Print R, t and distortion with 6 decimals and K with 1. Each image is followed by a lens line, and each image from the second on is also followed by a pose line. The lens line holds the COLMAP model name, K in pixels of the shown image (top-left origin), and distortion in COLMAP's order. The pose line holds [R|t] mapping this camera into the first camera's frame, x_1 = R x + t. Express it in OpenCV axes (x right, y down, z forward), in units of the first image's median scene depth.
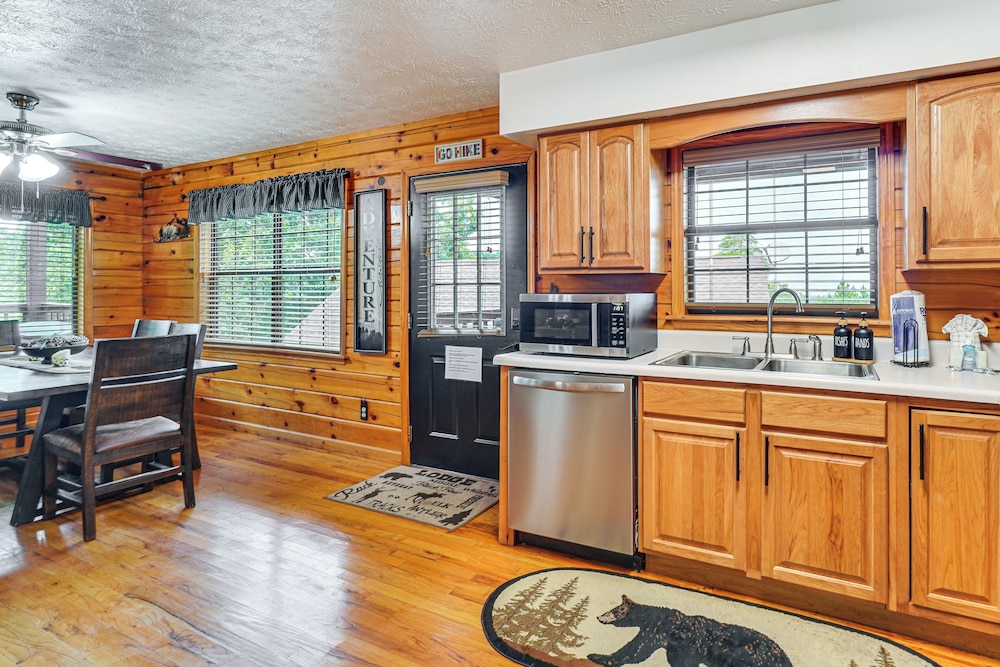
lens RADIAL K [[443.4, 0, 492.8], [0, 443.4, 290.0], [0, 0, 1]] dist [-0.000087, 0.000102]
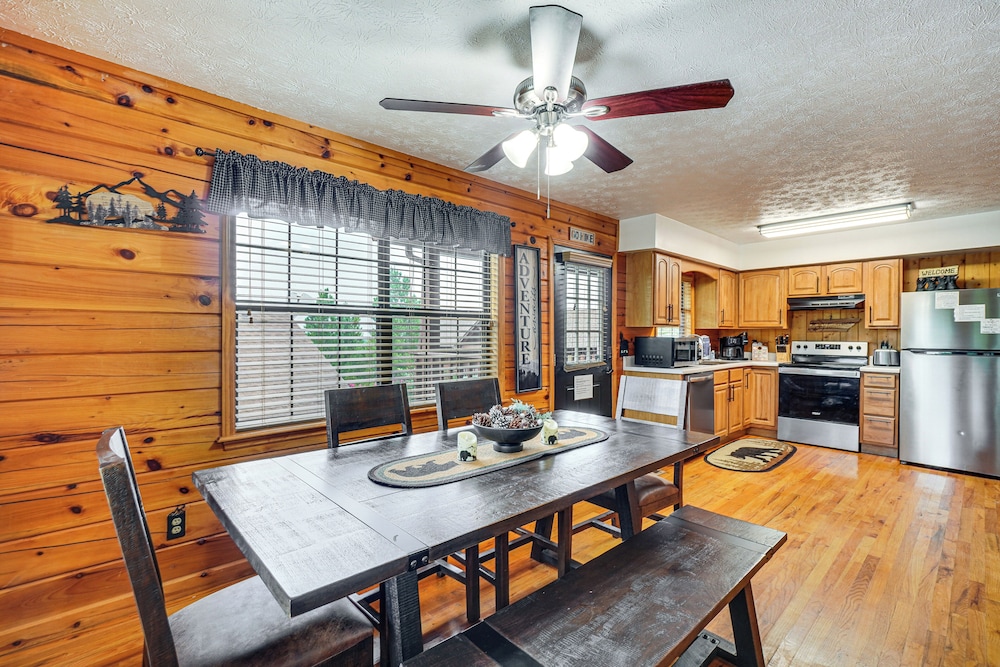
lens RADIAL K [[443.4, 0, 499.4], [0, 443.4, 334.6], [0, 0, 1]] dist [-0.000087, 0.000102]
pose [[0.389863, -0.005042, 0.920859, -1.328877], [-0.004845, 0.999960, 0.007527, -0.010542], [-0.920860, -0.007396, 0.389823, 0.626861]]
